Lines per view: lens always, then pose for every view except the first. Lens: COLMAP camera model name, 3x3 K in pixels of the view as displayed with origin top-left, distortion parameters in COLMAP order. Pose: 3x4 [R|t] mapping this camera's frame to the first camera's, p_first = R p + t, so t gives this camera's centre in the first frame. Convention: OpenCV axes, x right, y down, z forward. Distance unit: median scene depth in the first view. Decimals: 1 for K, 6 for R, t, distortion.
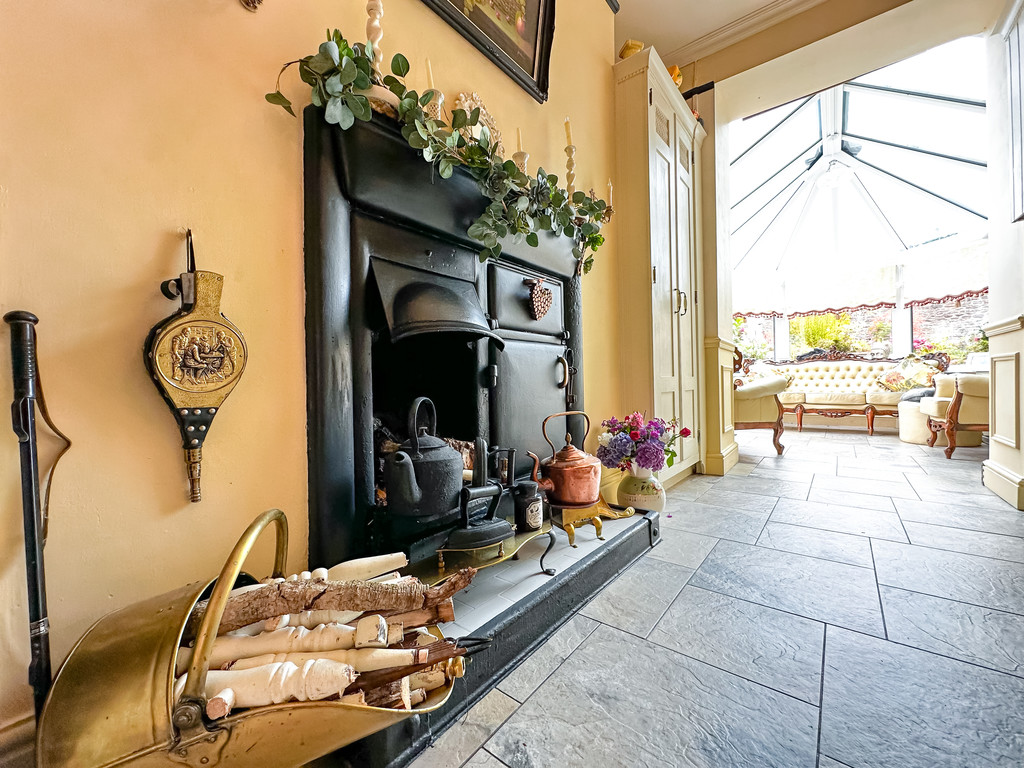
lens RADIAL K [[407.2, 0, 511.8], [0, 407.2, 382.7], [0, 0, 1]] dist [-0.003275, -0.000447]
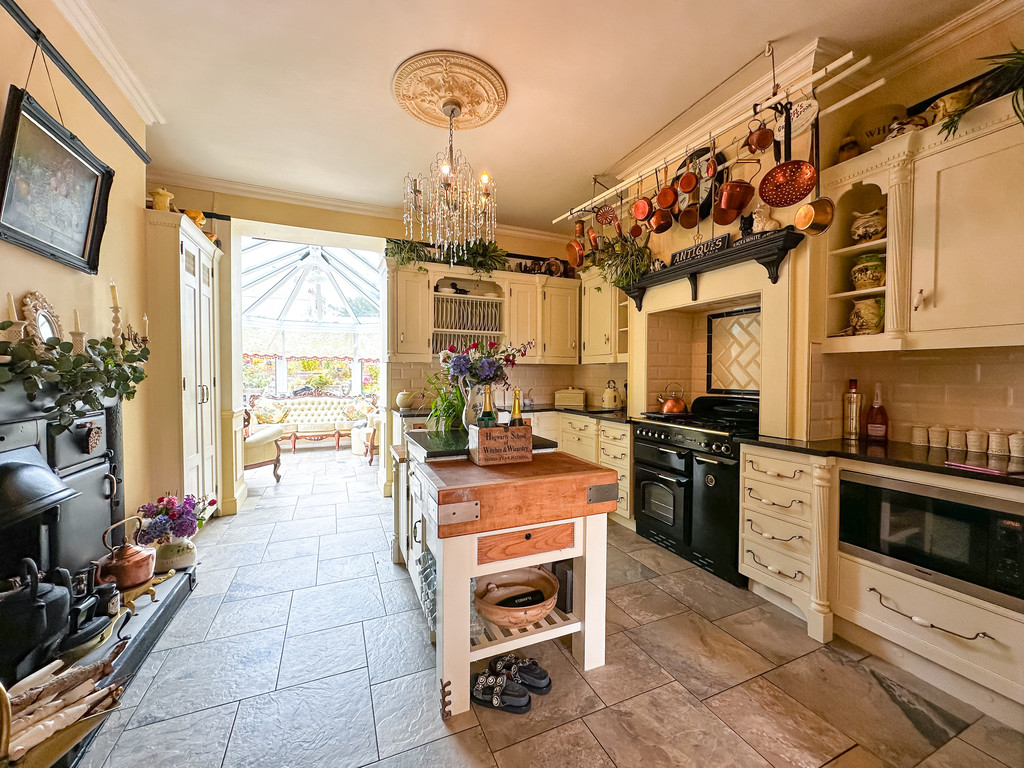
lens RADIAL K [[407.2, 0, 510.6], [0, 407.2, 384.7], [0, 0, 1]] dist [-0.003275, -0.000447]
pose [[0.459554, -0.003216, 0.888144, -0.324708], [-0.012600, 0.999869, 0.010140, -0.284225], [-0.888061, -0.015851, 0.459453, -0.529385]]
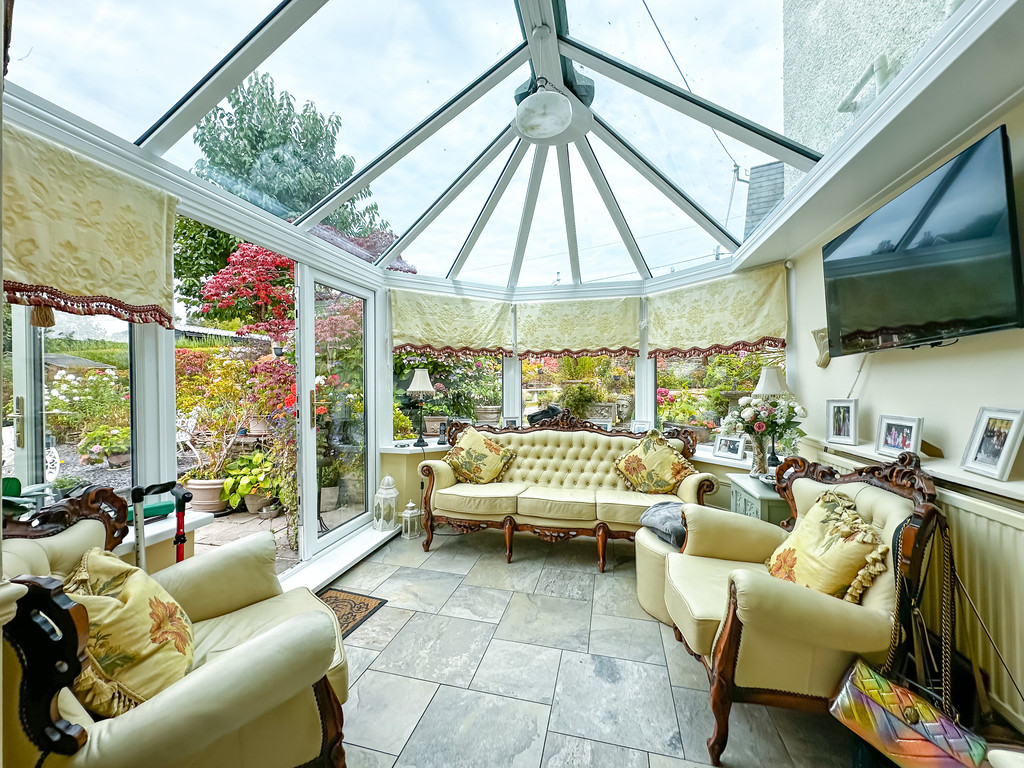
lens RADIAL K [[407.2, 0, 509.9], [0, 407.2, 383.0], [0, 0, 1]] dist [-0.003275, -0.000447]
pose [[0.905018, 0.023037, 0.424748, 1.019964], [-0.019919, 0.999732, -0.011782, -0.295804], [-0.424906, 0.002202, 0.905235, 1.044456]]
